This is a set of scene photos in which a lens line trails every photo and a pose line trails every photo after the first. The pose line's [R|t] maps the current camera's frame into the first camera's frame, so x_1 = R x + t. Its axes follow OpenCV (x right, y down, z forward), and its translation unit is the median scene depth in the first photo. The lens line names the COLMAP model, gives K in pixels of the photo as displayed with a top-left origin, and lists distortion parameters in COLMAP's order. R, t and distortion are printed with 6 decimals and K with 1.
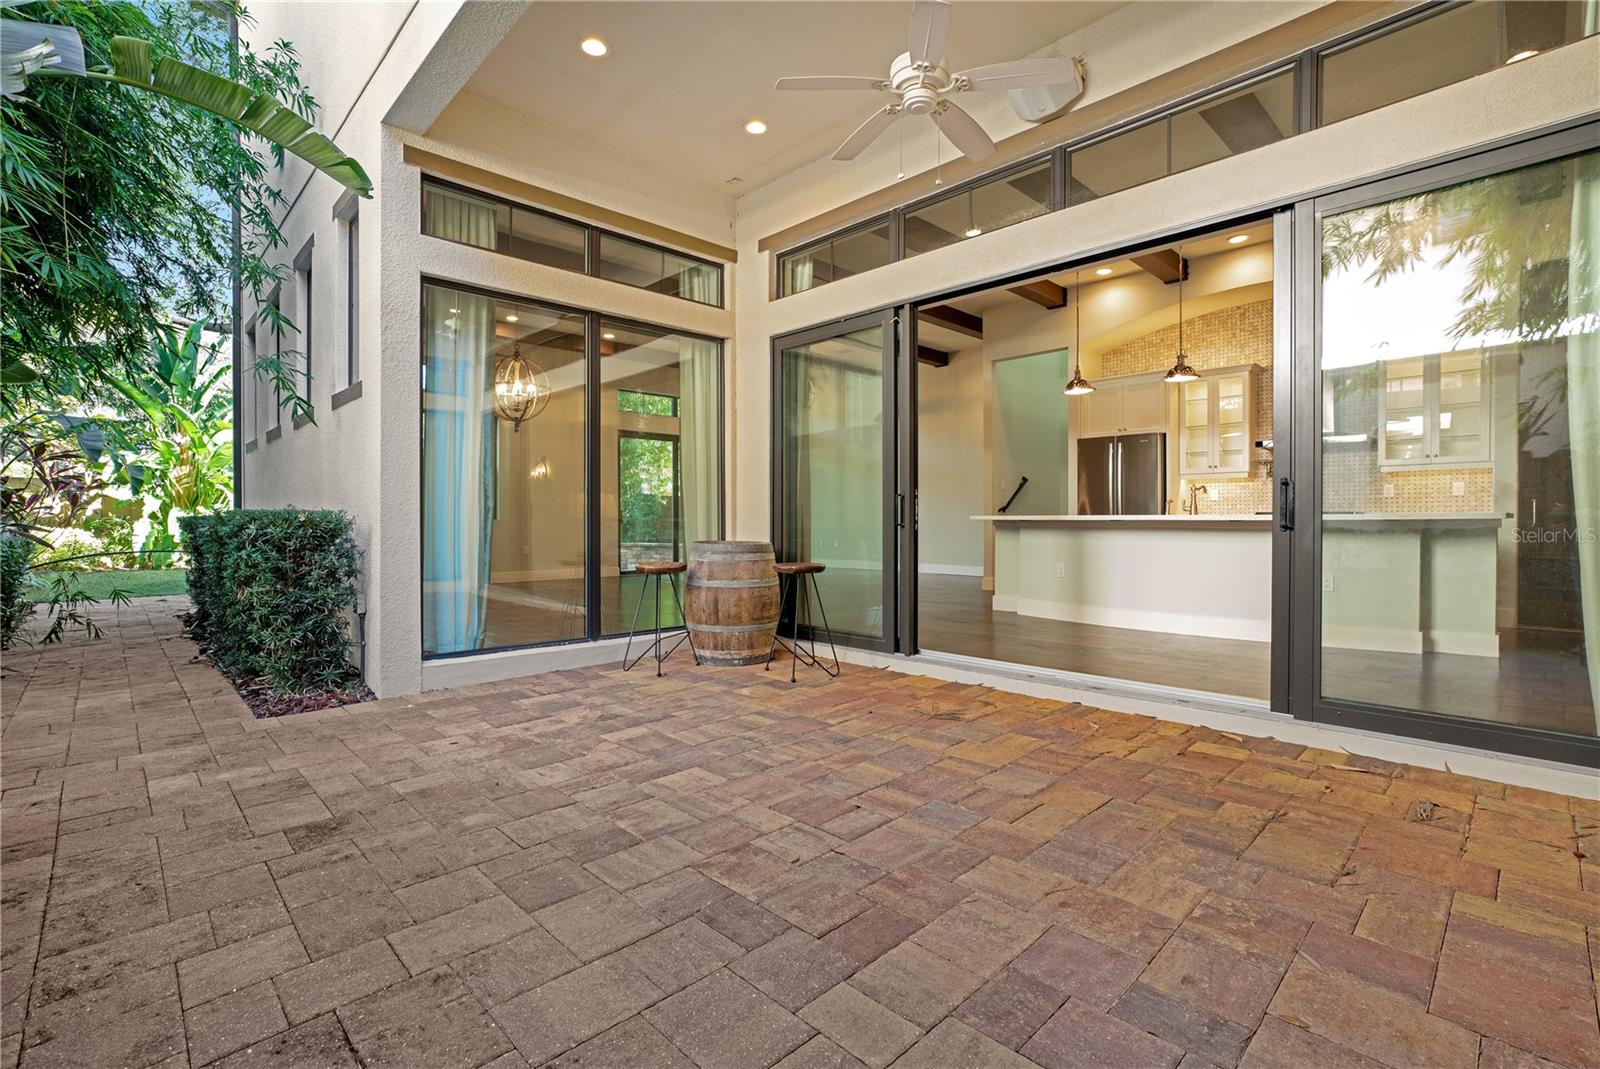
lens RADIAL K [[720.9, 0, 799.3], [0, 720.9, 531.6], [0, 0, 1]] dist [-0.001847, 0.001223]
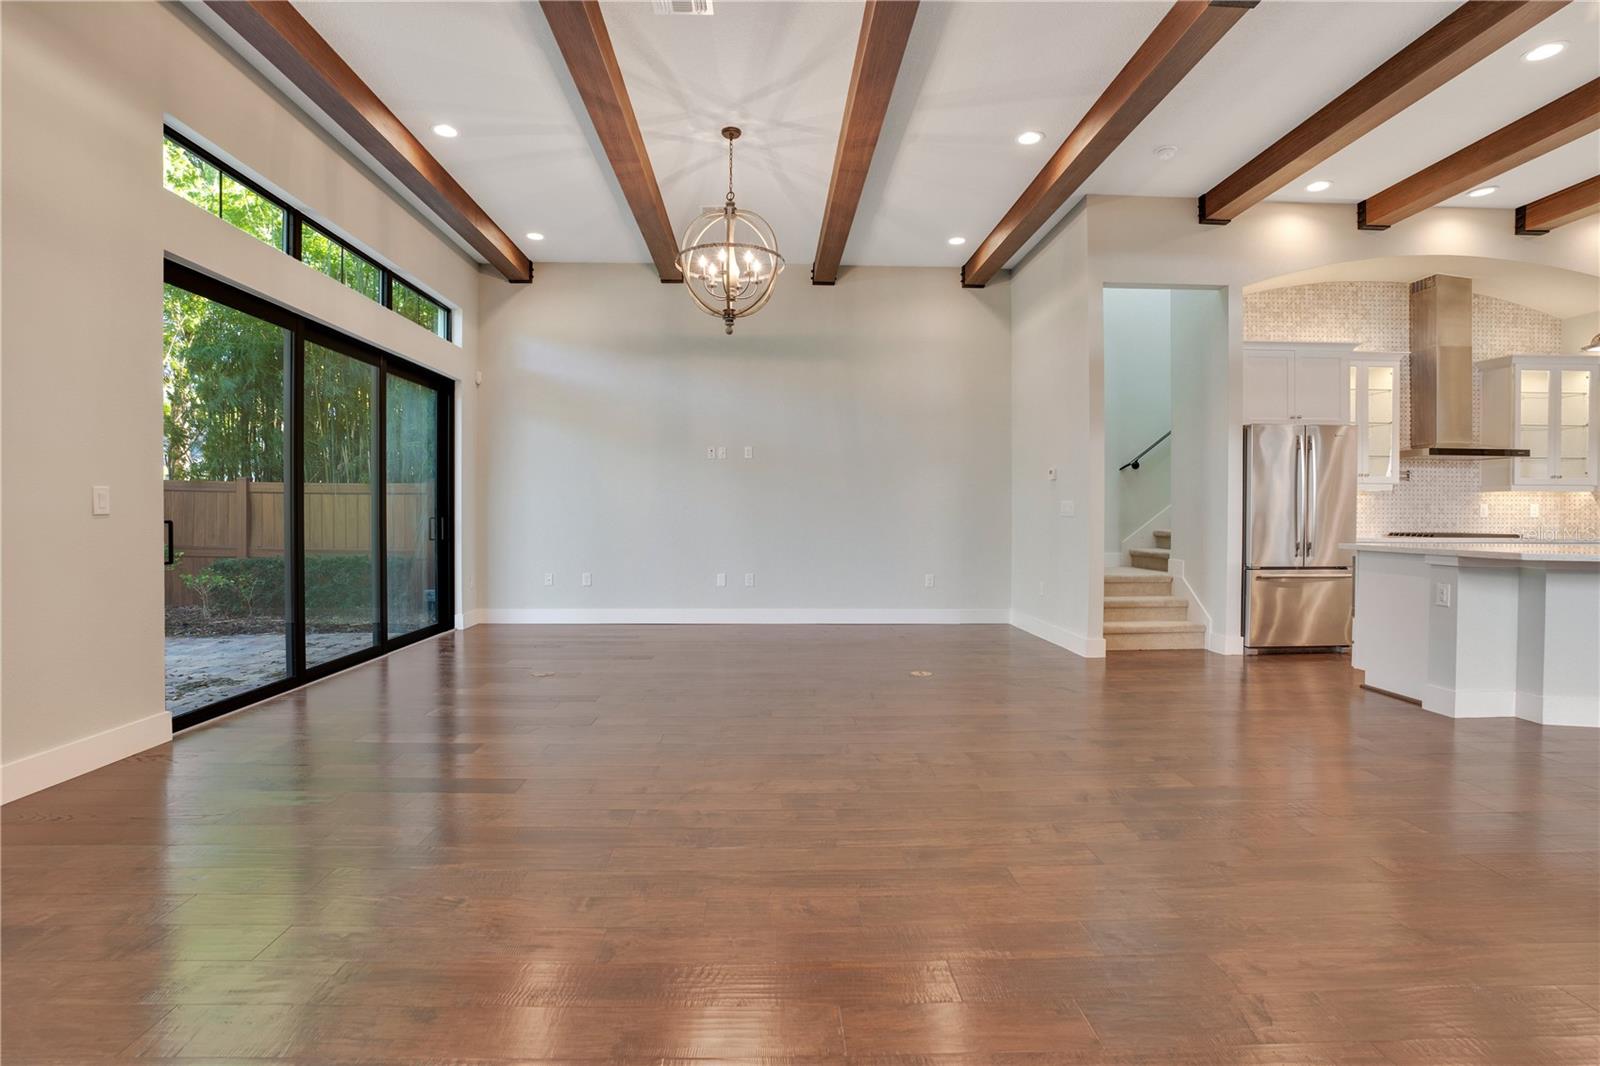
lens RADIAL K [[753.0, 0, 795.0], [0, 753.0, 529.5], [0, 0, 1]] dist [-0.036628, 0.009432]
pose [[0.663962, 0.002453, 0.747762, -0.461016], [0.010434, 0.999867, -0.012545, -0.027391], [-0.747693, 0.016132, 0.663848, 0.959416]]
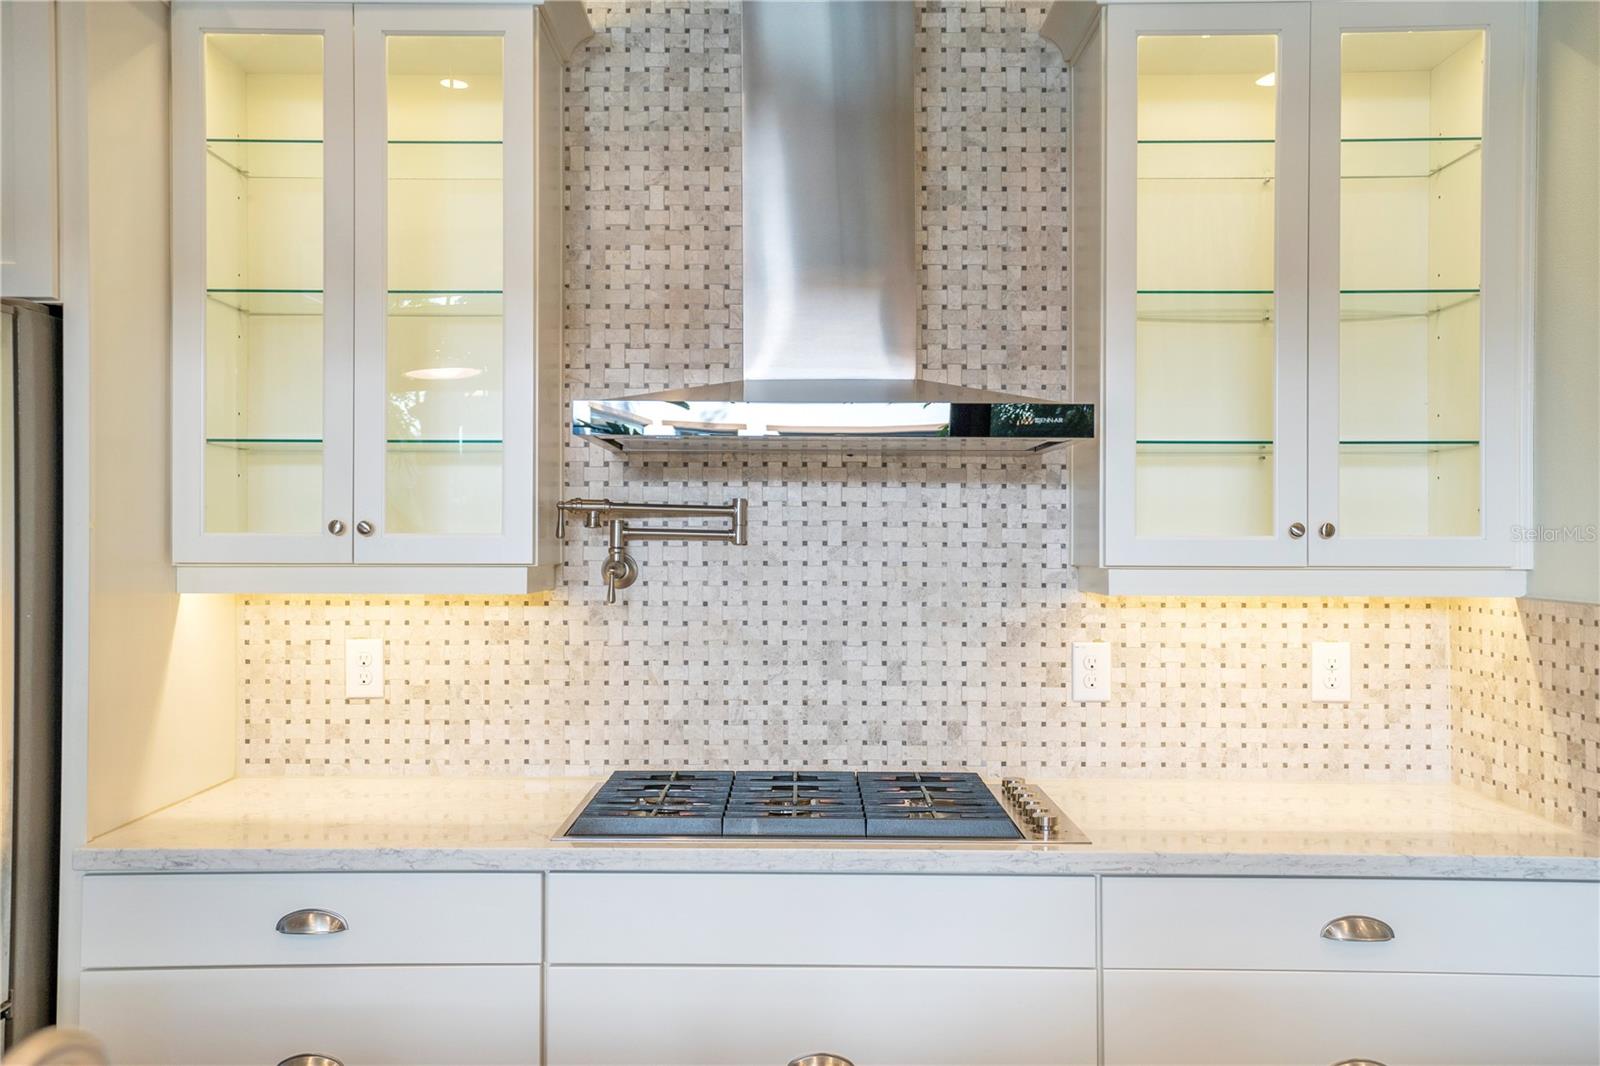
lens RADIAL K [[1397.1, 0, 803.1], [0, 1397.1, 535.1], [0, 0, 1]] dist [0.019846, 0.002152]
pose [[0.707263, 0.015601, 0.706779, 0.424597], [0.009584, 0.999453, -0.031651, -0.078817], [-0.706886, 0.029159, 0.706726, 0.705509]]
